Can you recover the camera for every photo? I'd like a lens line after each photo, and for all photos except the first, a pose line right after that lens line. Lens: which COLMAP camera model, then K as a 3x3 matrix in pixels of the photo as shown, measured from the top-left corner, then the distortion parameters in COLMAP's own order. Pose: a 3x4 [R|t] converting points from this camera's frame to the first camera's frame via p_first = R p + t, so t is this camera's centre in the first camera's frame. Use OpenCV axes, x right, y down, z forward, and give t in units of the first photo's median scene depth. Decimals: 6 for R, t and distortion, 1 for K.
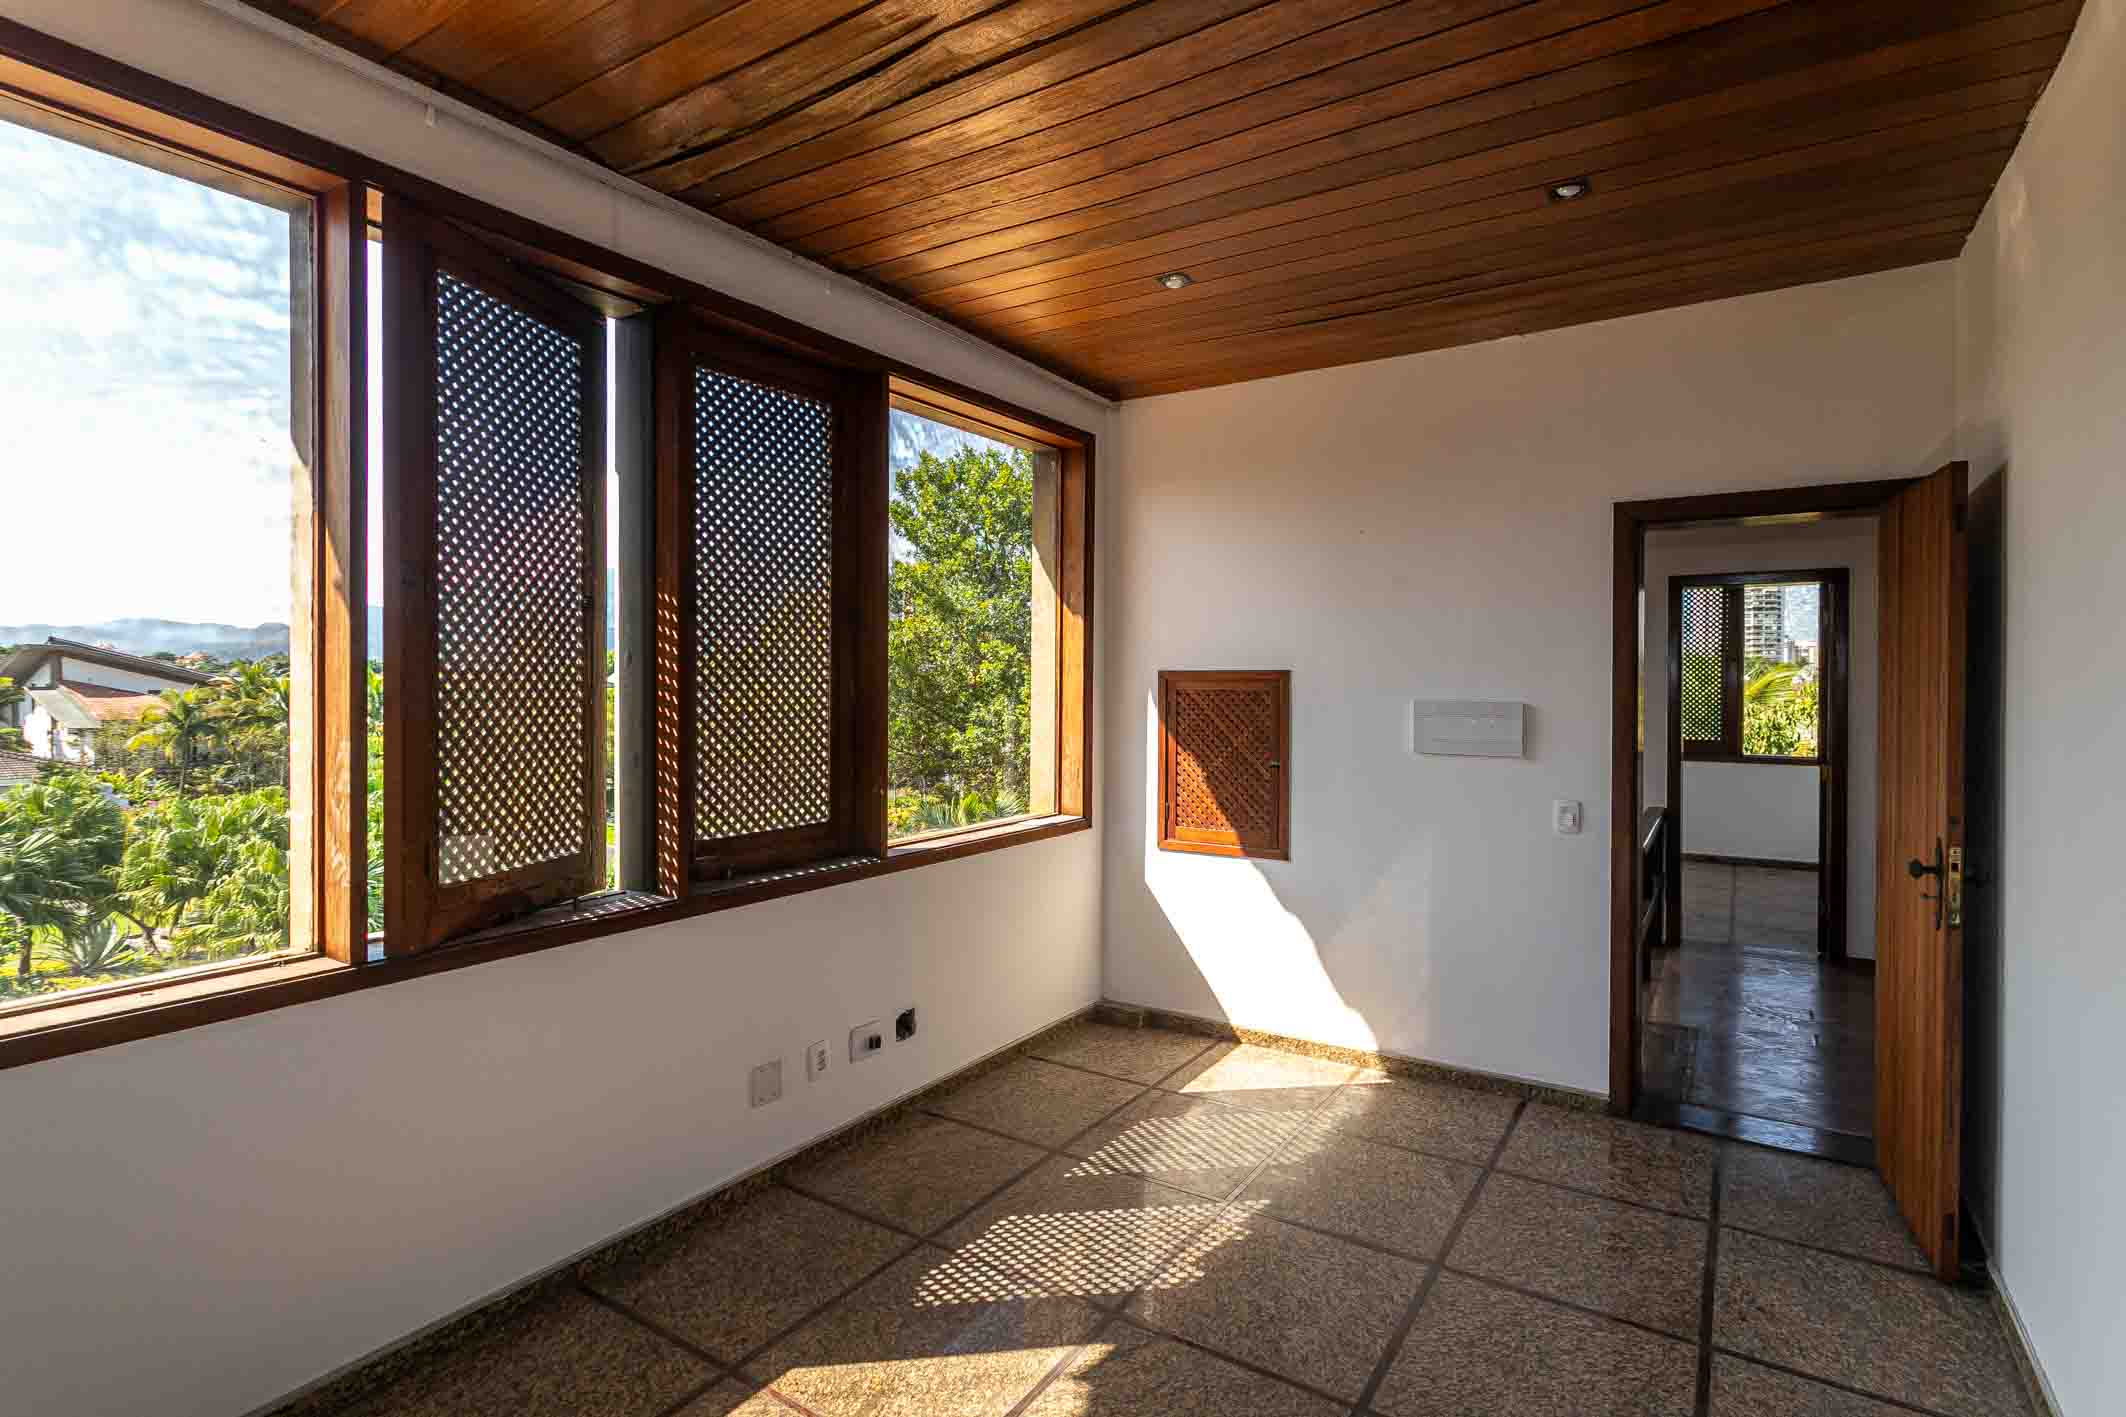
lens RADIAL K [[1018.8, 0, 1057.9], [0, 1018.8, 693.5], [0, 0, 1]] dist [0.002498, 0.001801]
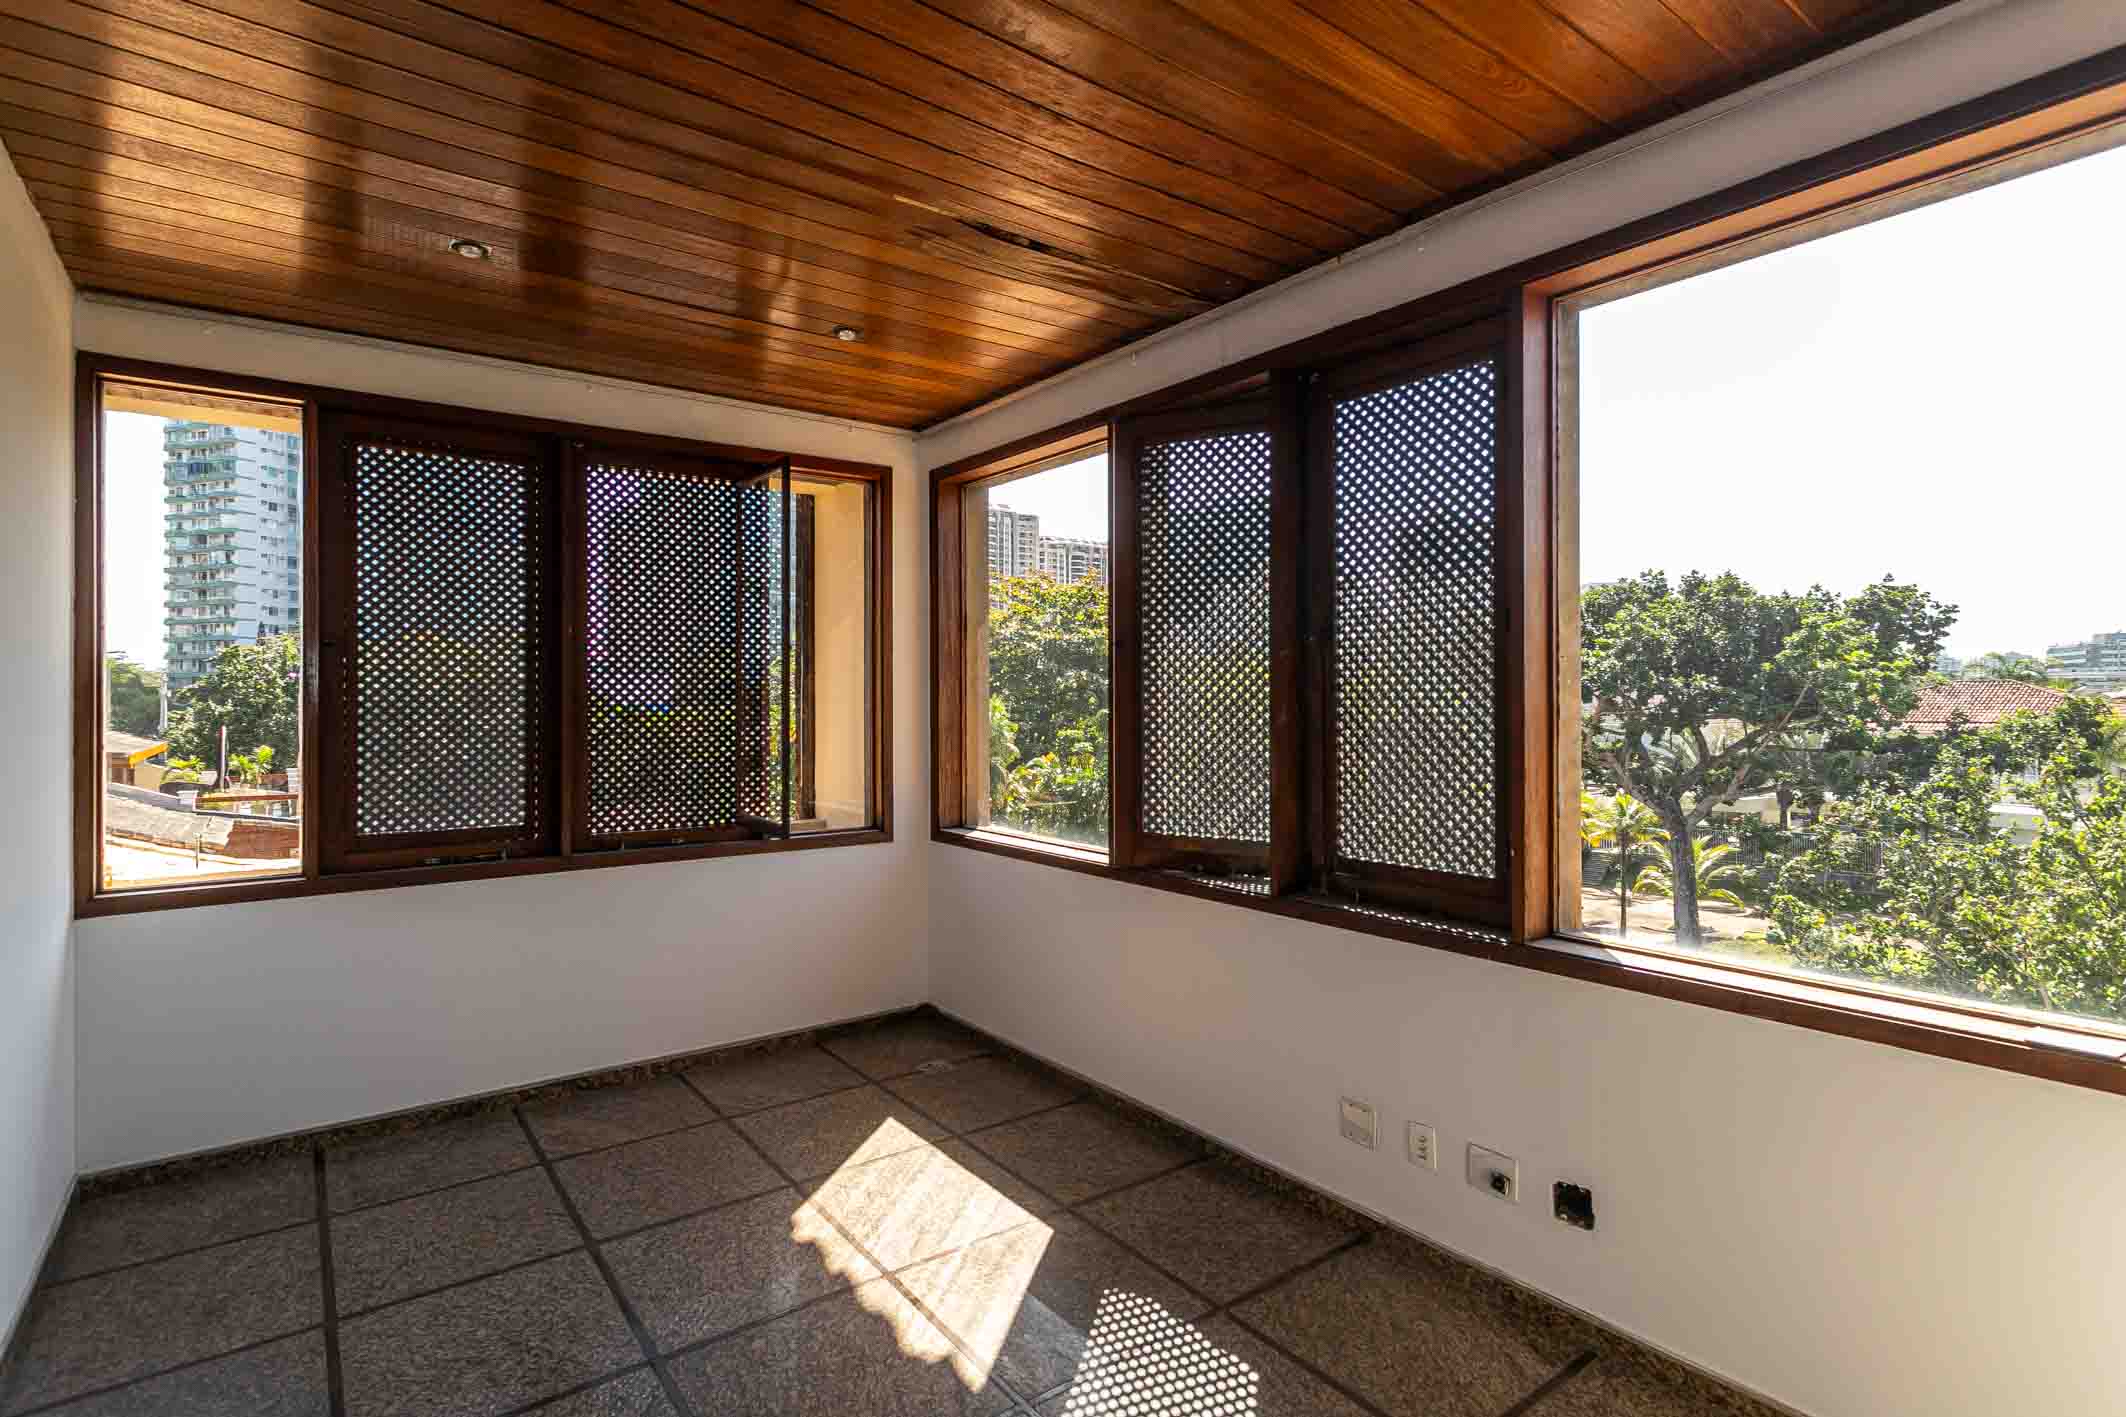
lens RADIAL K [[1018.8, 0, 1077.9], [0, 1018.8, 706.4], [0, 0, 1]] dist [0.002498, 0.001801]
pose [[-0.317352, -0.002935, -0.948303, 0.585971], [-0.007789, 0.999970, -0.000488, -0.006205], [0.948276, 0.007231, -0.317365, 0.867376]]
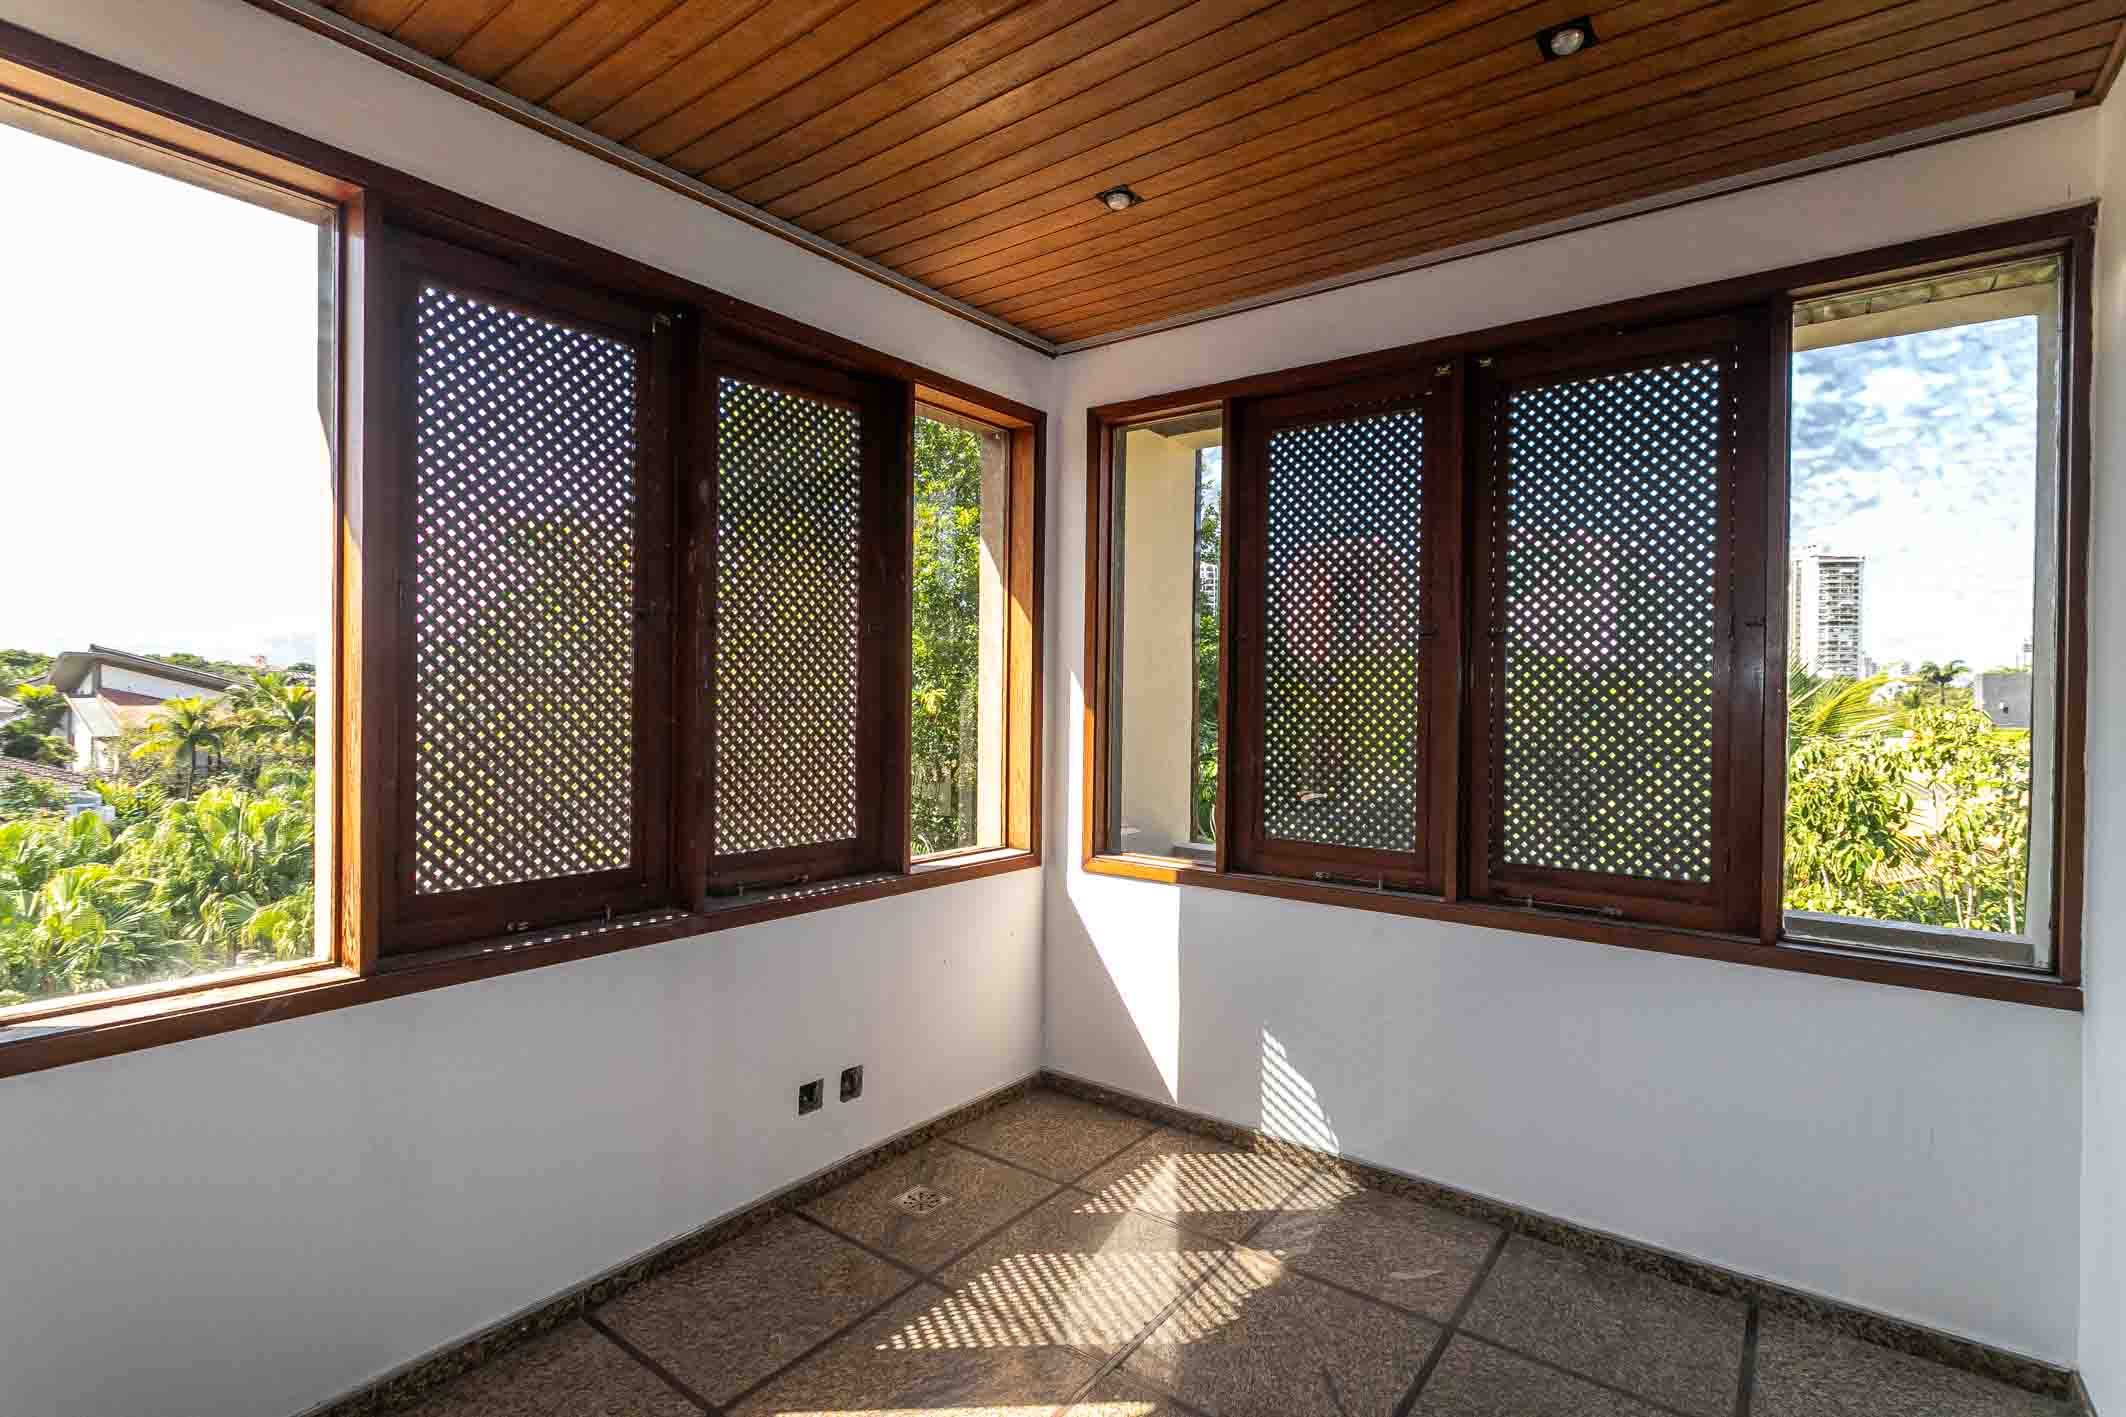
lens RADIAL K [[1018.8, 0, 1059.3], [0, 1018.8, 704.8], [0, 0, 1]] dist [0.002498, 0.001801]
pose [[0.999197, 0.008016, -0.039245, 0.059127], [-0.008170, 0.999960, -0.003767, -0.000815], [0.039213, 0.004085, 0.999223, 0.087863]]
